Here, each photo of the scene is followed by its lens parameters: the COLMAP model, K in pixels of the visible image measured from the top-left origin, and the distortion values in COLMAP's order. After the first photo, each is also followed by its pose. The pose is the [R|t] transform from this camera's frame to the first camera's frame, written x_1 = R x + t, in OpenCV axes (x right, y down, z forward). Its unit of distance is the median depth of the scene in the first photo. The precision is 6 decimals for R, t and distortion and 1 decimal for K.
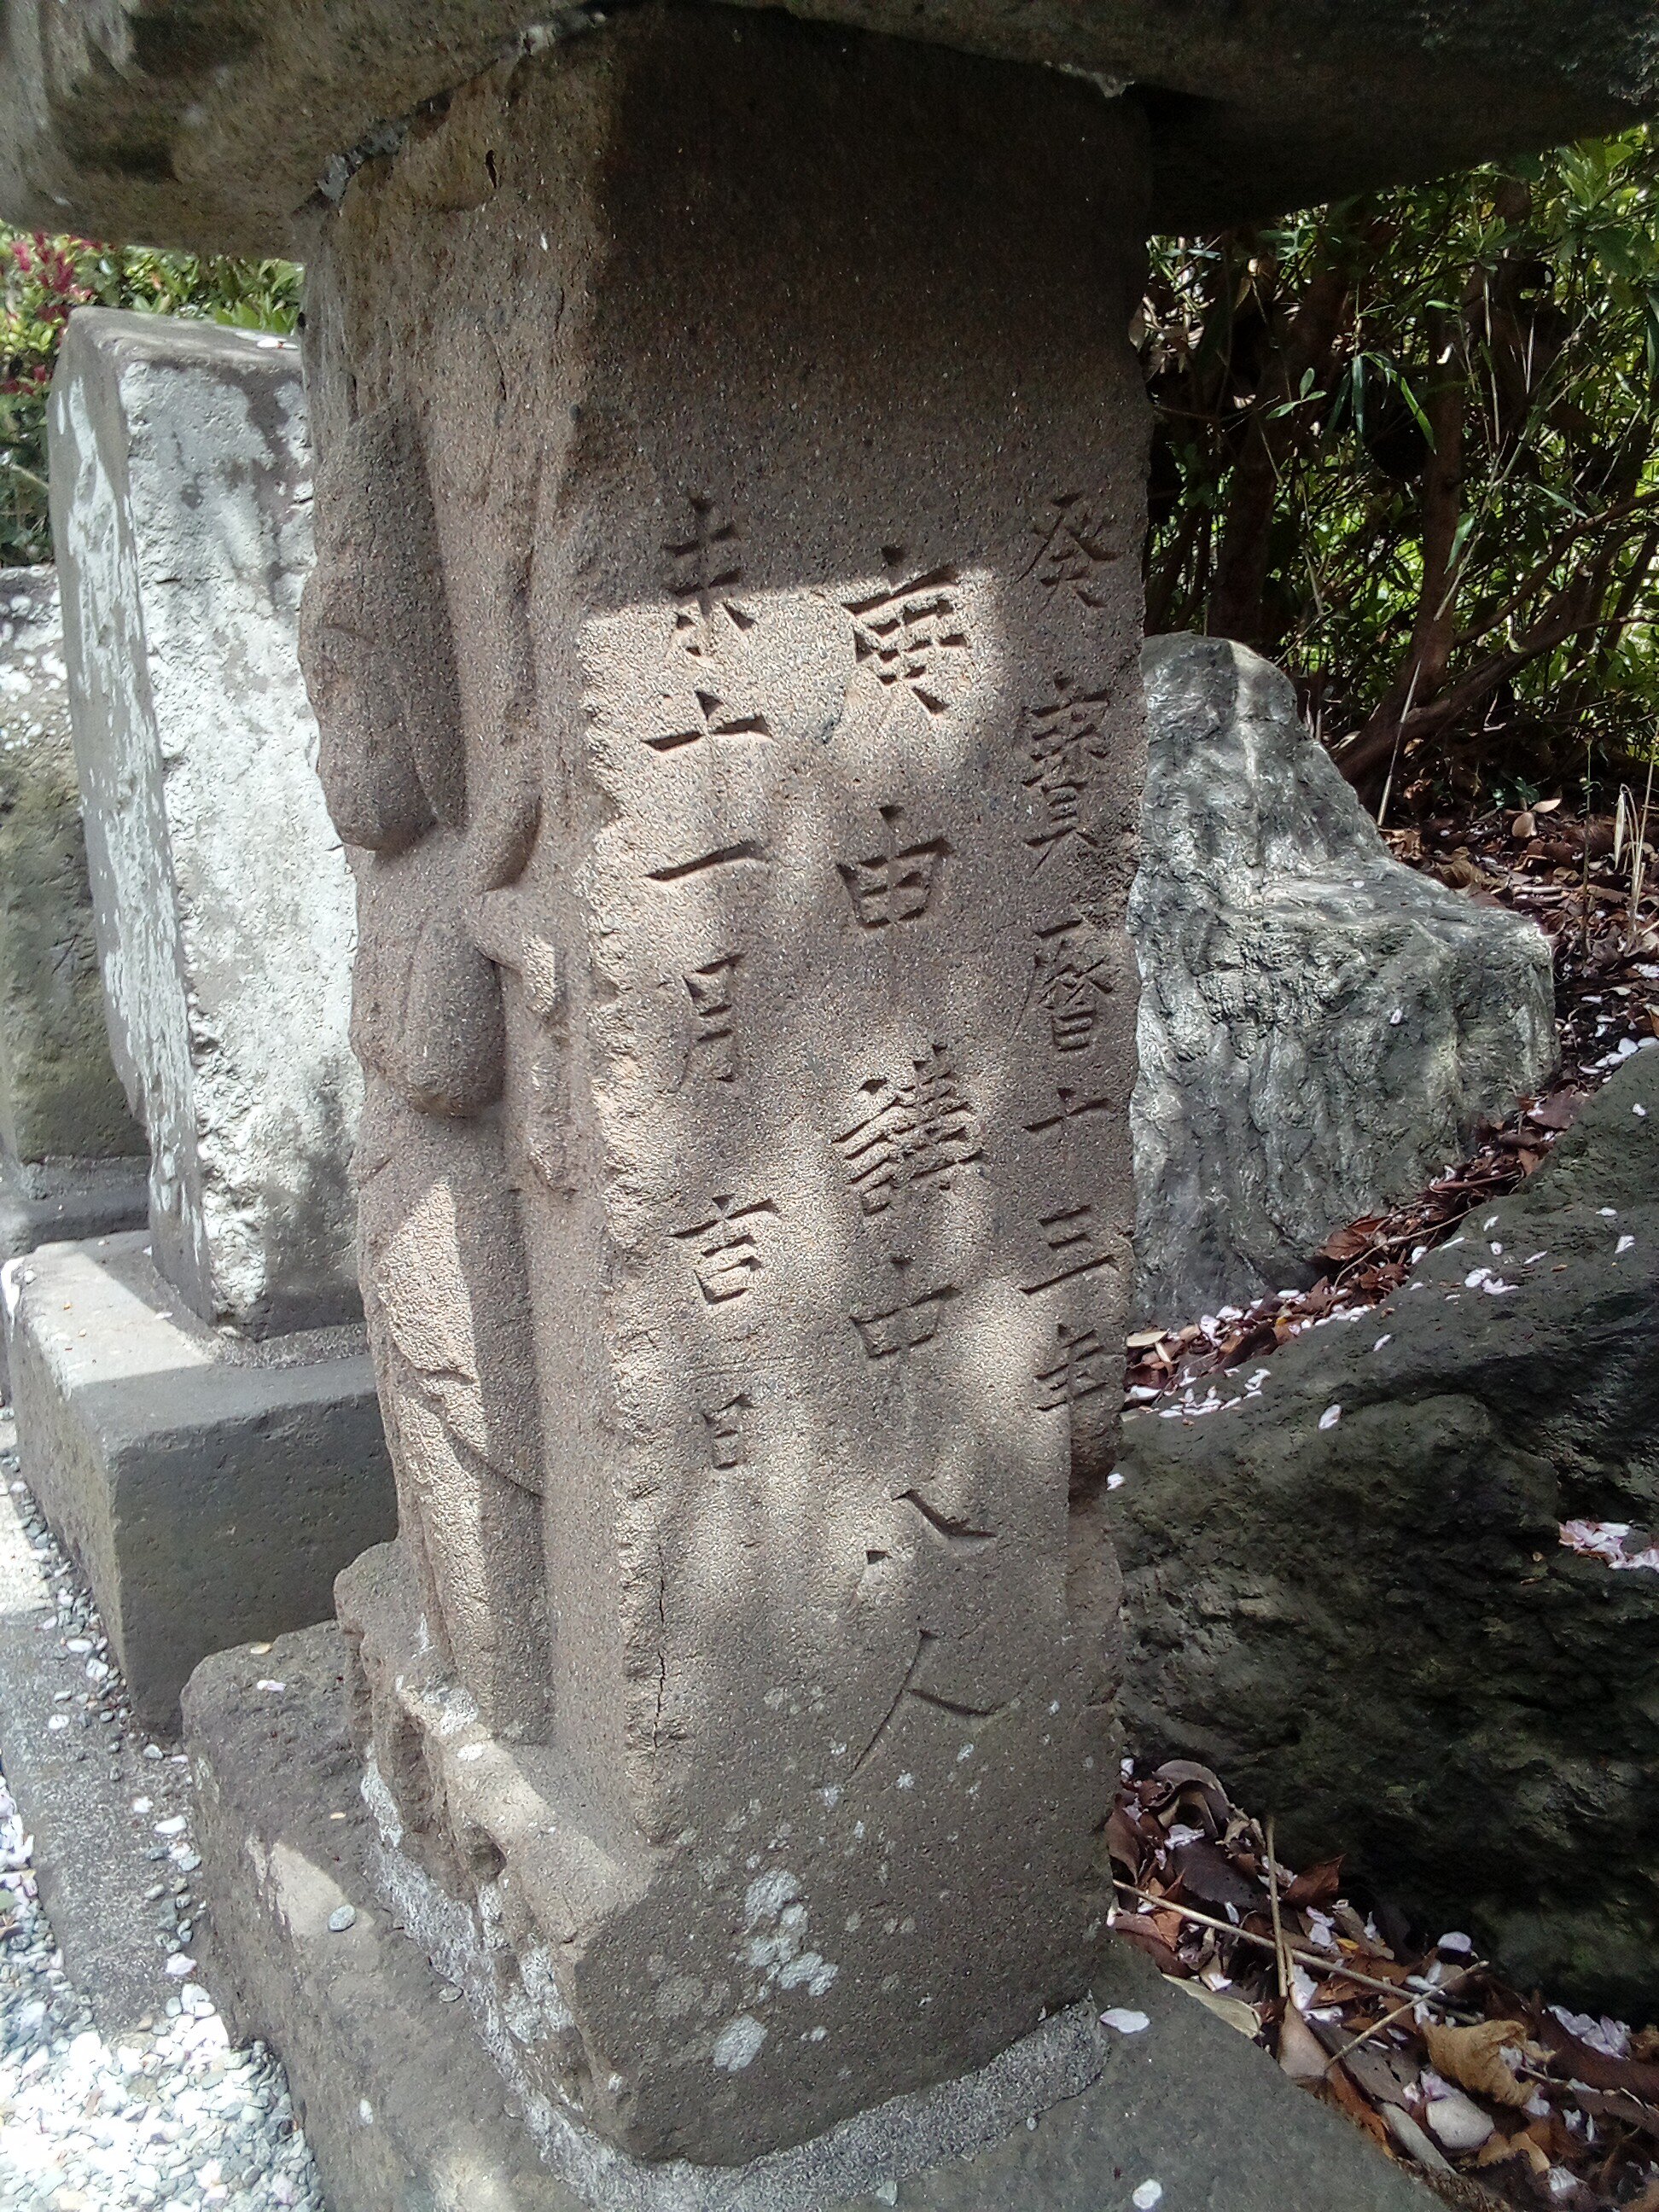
lens RADIAL K [[1821.5, 0, 830.2], [0, 1821.5, 1105.9], [0, 0, 1]] dist [0.063152, -0.074467]
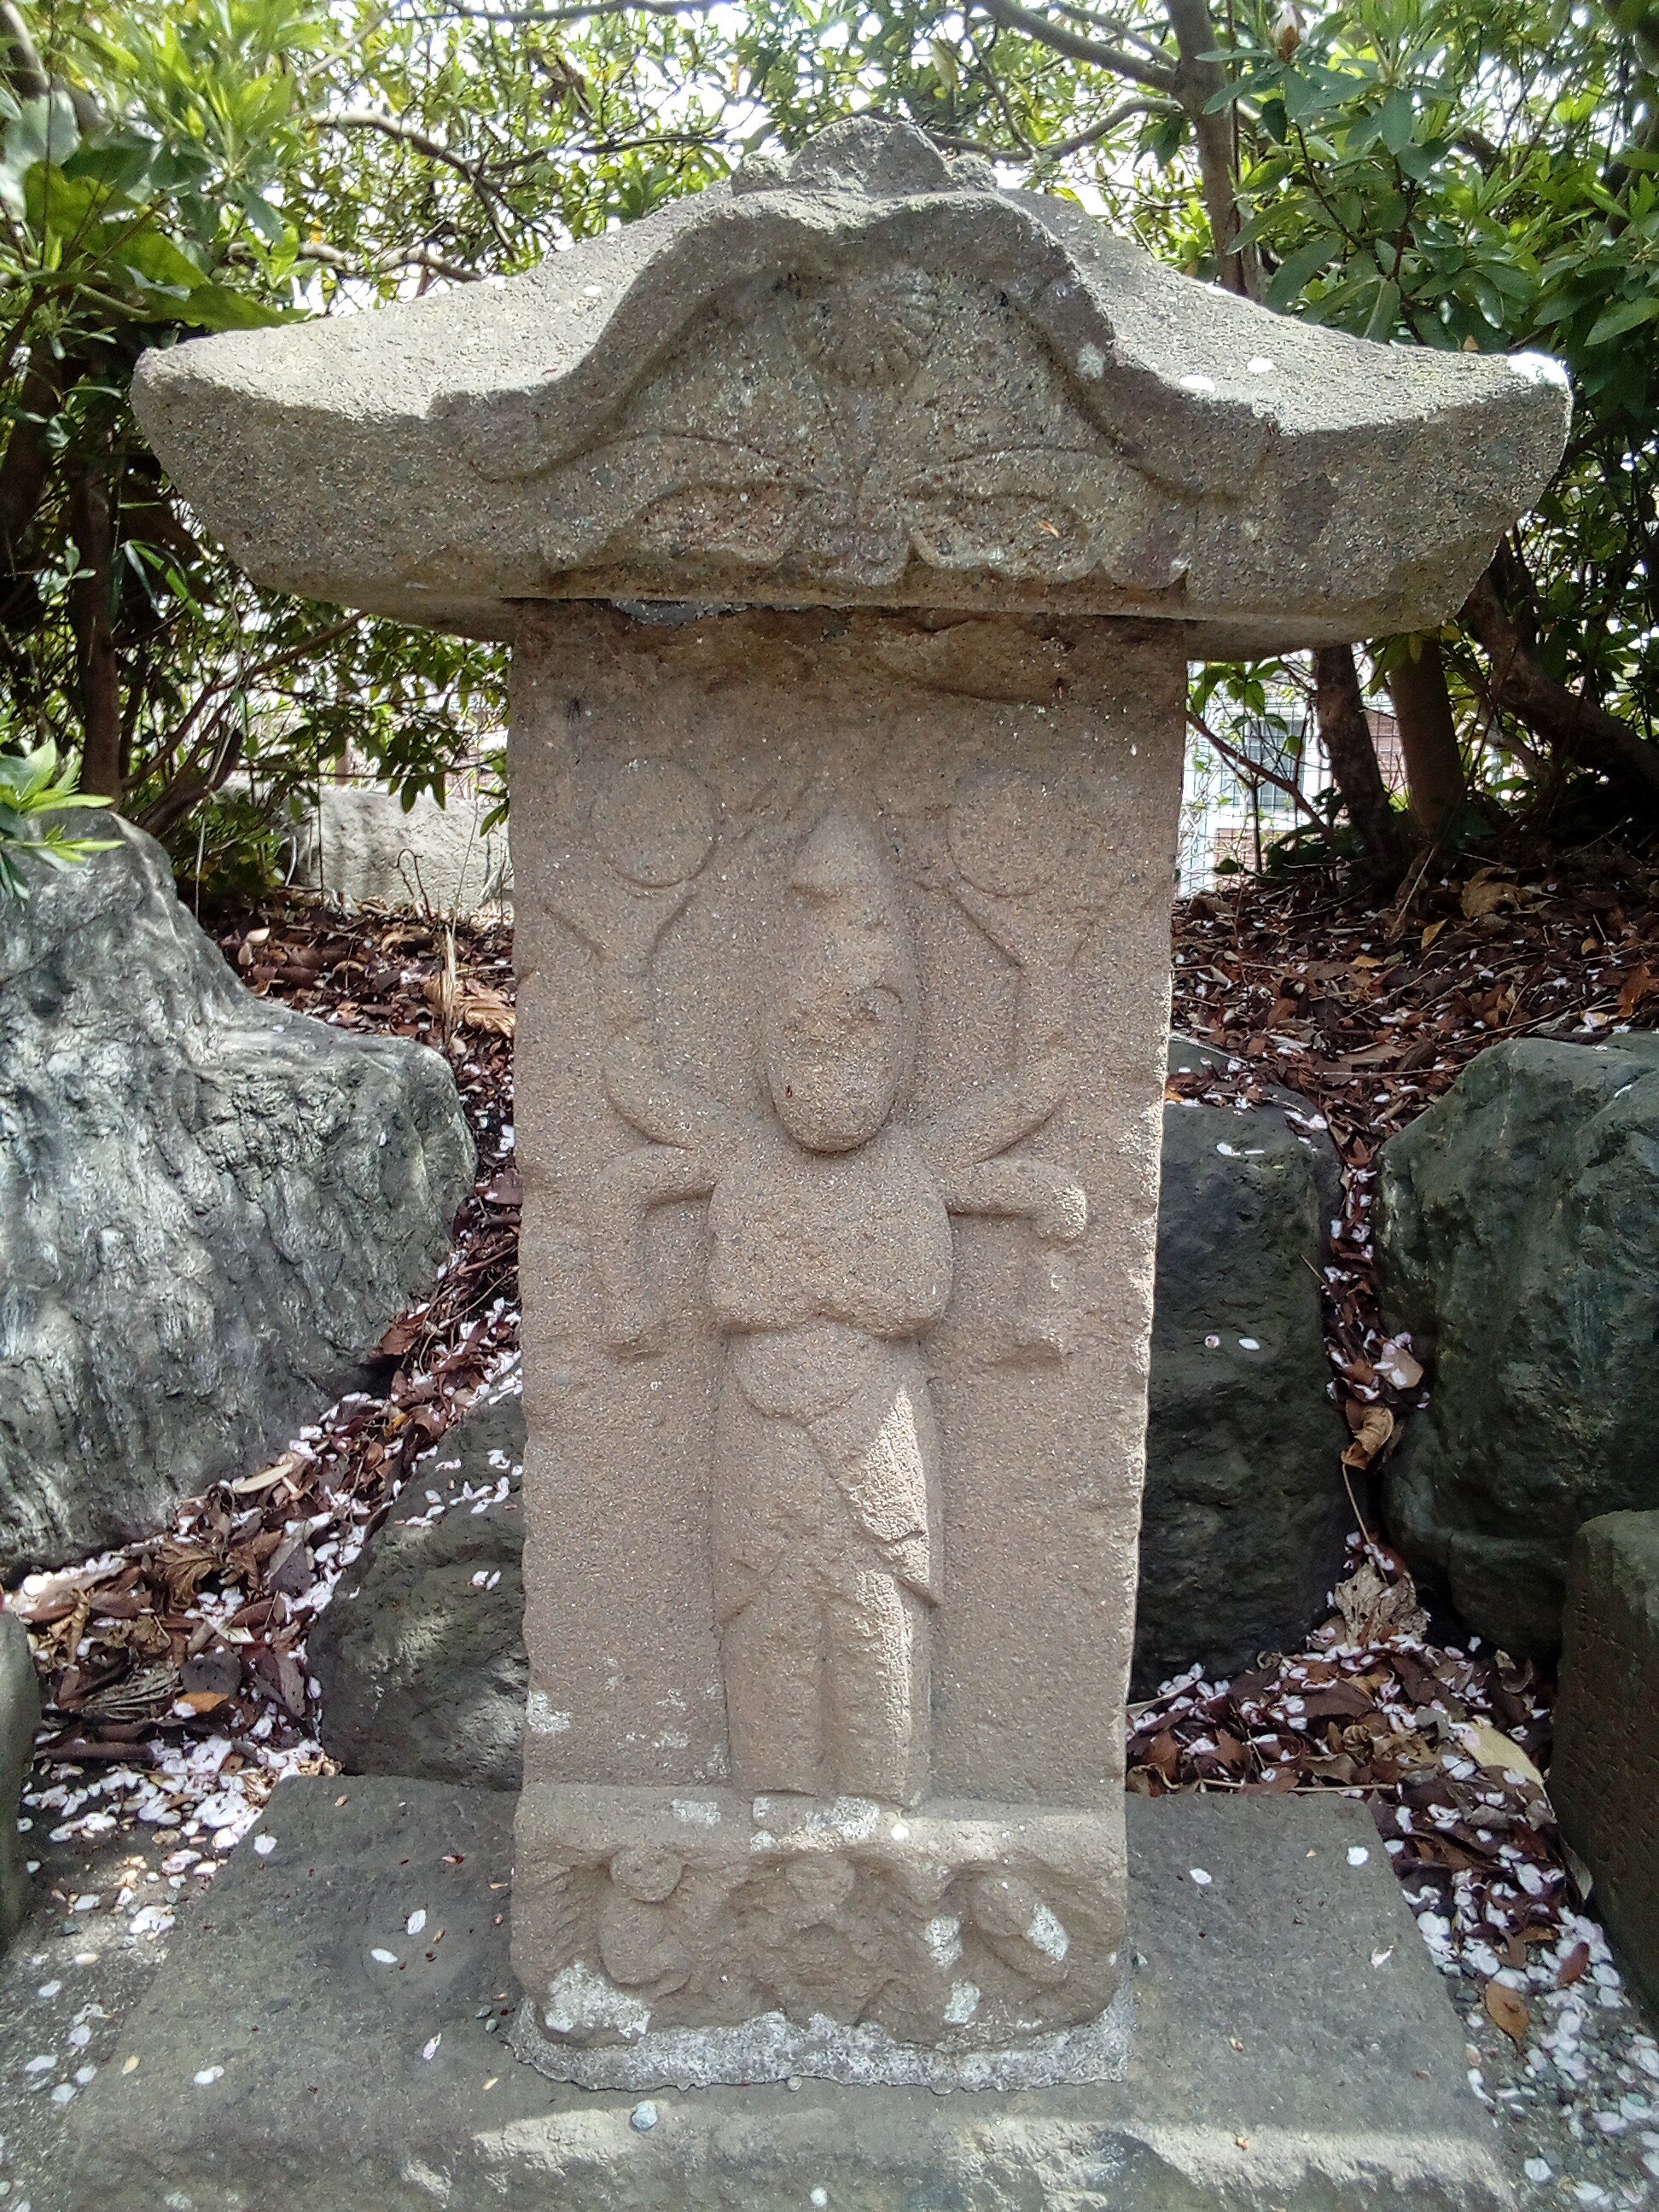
lens RADIAL K [[1821.5, 0, 829.3], [0, 1821.5, 1103.9], [0, 0, 1]] dist [0.063152, -0.074467]
pose [[0.543760, -0.156809, 0.824461, -0.634905], [0.180602, 0.981236, 0.067514, -0.126465], [-0.819578, 0.112188, 0.561877, 0.143798]]
